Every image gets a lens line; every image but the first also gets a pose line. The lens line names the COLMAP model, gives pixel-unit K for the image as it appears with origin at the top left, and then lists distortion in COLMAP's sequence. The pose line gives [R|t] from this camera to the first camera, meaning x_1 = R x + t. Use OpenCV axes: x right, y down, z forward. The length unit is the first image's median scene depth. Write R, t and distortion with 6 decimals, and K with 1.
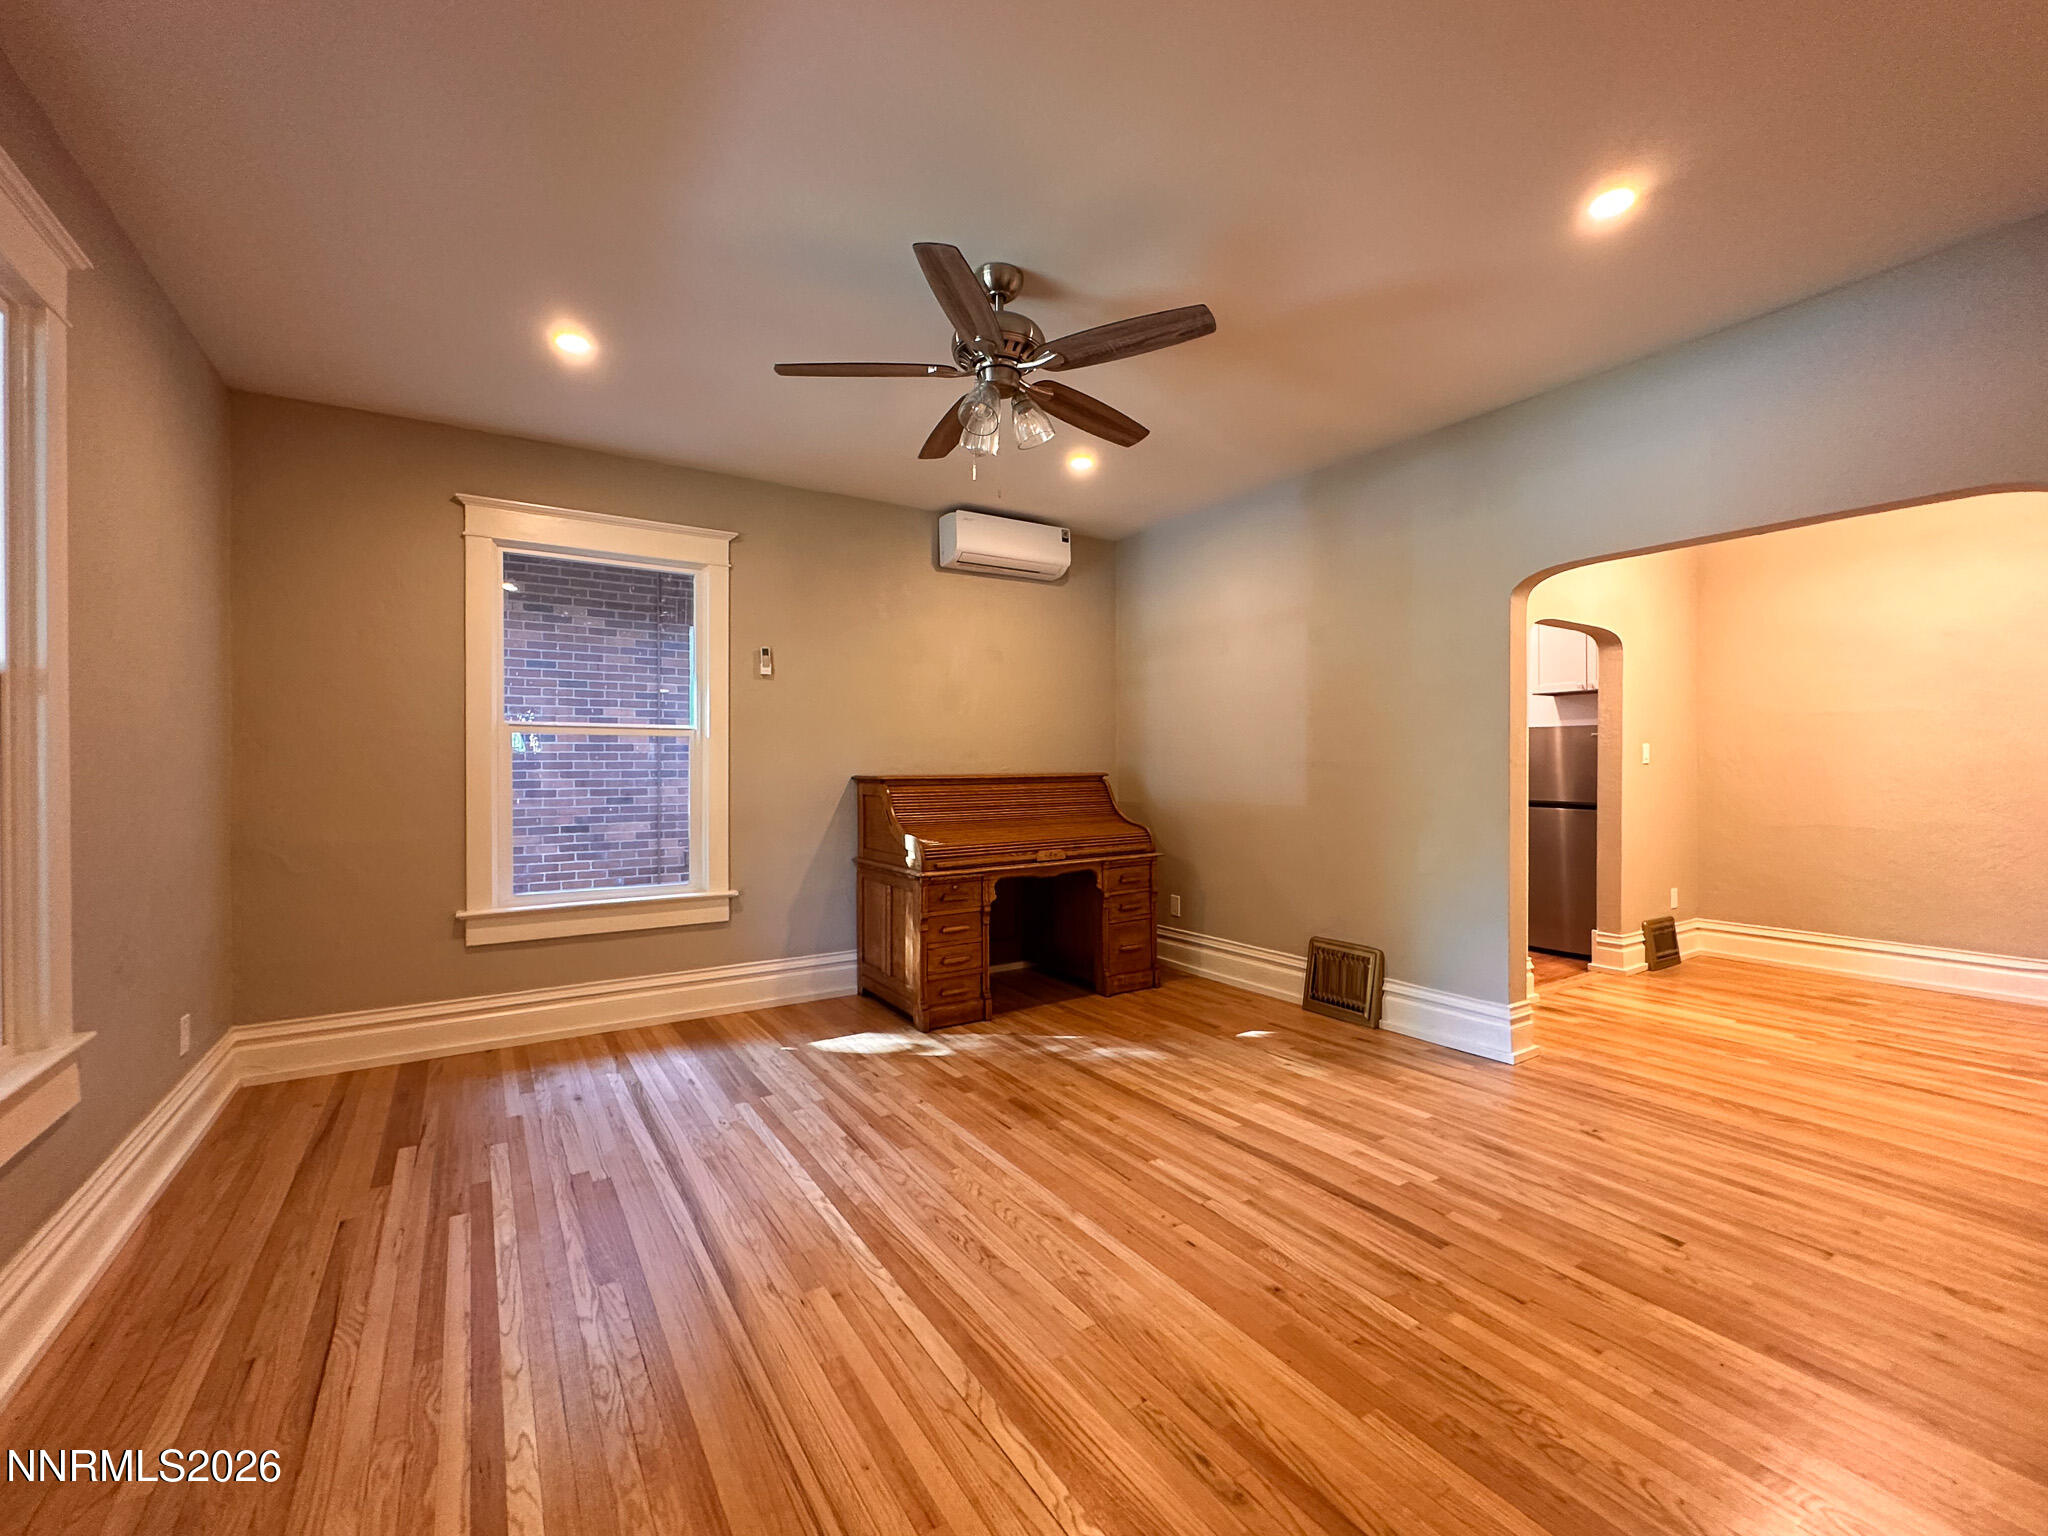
lens RADIAL K [[830.3, 0, 1034.0], [0, 830.3, 771.3], [0, 0, 1]] dist [-0.001672, 0.000417]
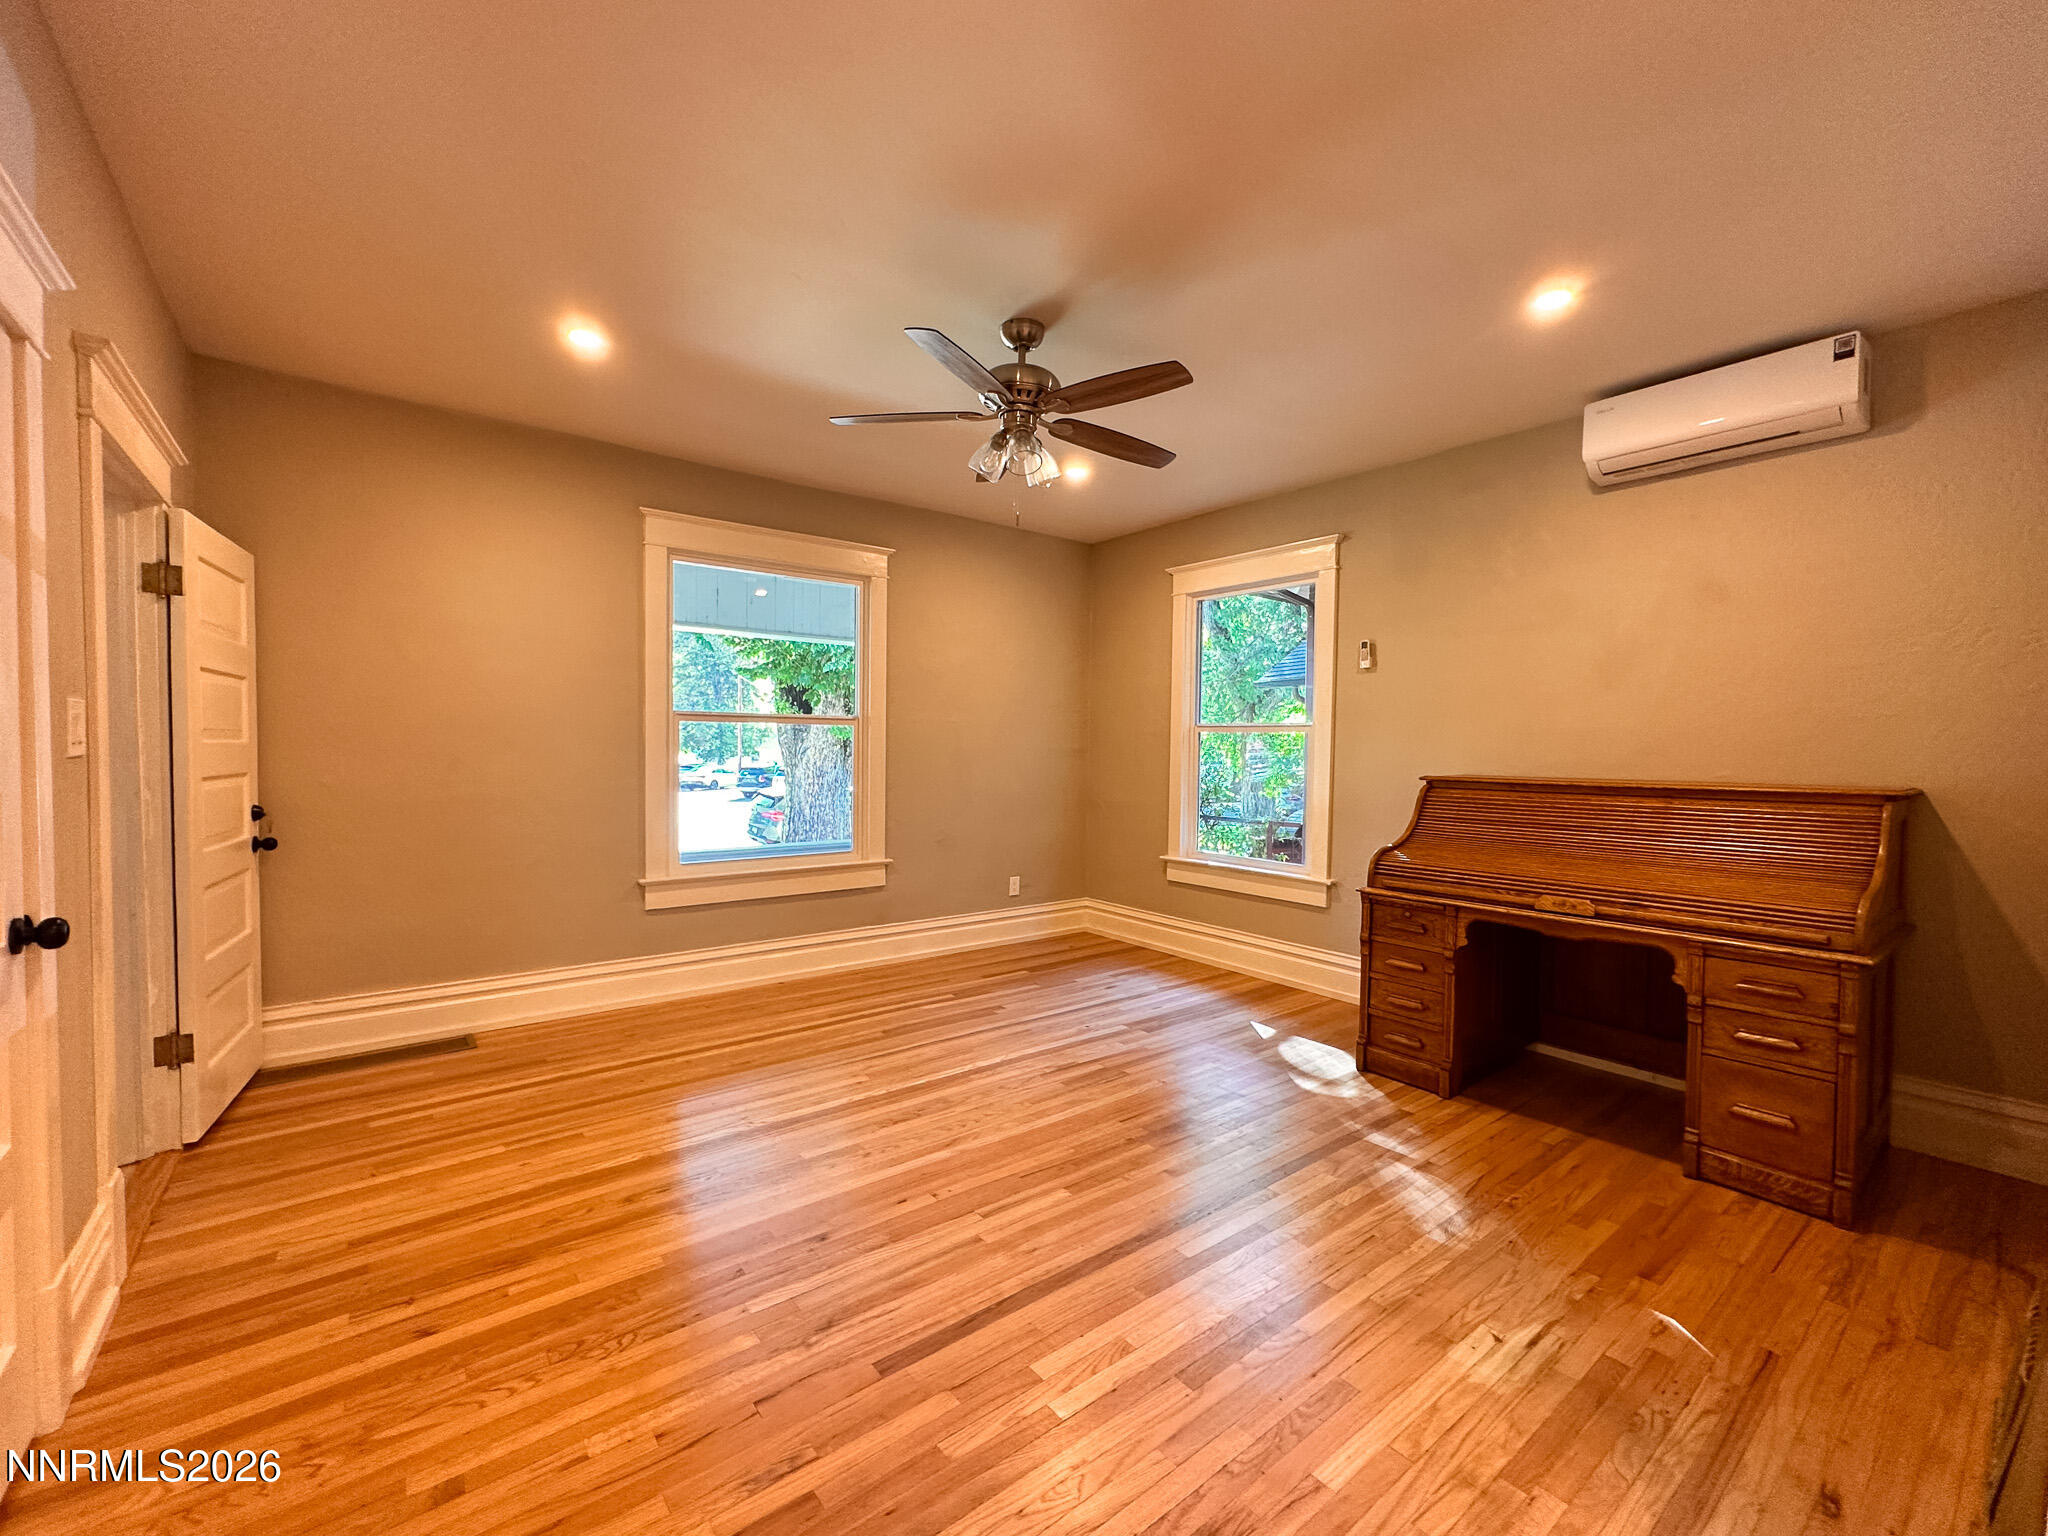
lens RADIAL K [[830.3, 0, 1034.0], [0, 830.3, 771.3], [0, 0, 1]] dist [-0.001672, 0.000417]
pose [[0.123401, 0.033092, -0.991805, 0.805313], [-0.022806, 0.999274, 0.030503, -0.020201], [0.992095, 0.018855, 0.124066, 0.649250]]
